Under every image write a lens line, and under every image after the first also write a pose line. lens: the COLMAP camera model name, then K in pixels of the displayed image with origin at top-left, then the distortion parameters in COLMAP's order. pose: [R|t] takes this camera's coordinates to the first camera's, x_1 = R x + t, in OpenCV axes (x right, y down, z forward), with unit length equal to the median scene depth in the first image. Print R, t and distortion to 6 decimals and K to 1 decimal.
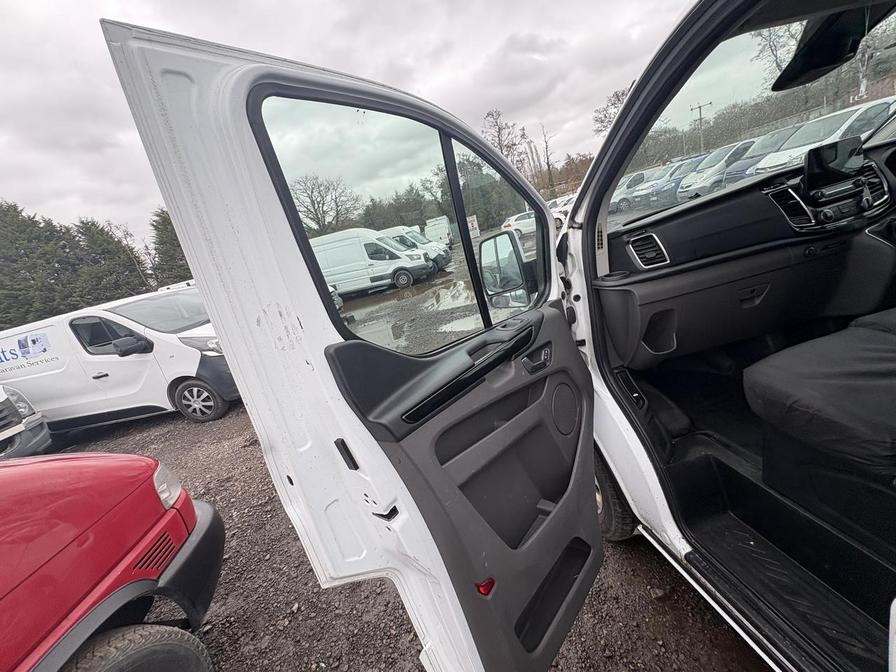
lens RADIAL K [[356.2, 0, 444.9], [0, 356.2, 339.4], [0, 0, 1]] dist [0.001743, -0.000497]
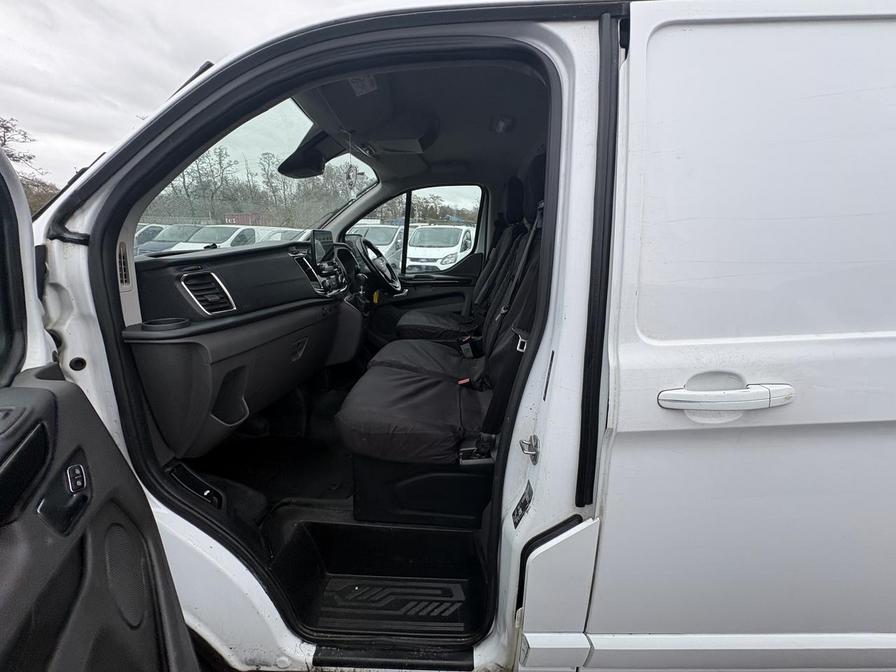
lens RADIAL K [[356.2, 0, 443.1], [0, 356.2, 337.6], [0, 0, 1]] dist [0.001743, -0.000497]
pose [[0.195132, 0.013501, 0.980684, -0.075181], [0.205076, 0.977241, -0.054259, -0.010891], [-0.959097, 0.211703, 0.187922, 0.384557]]
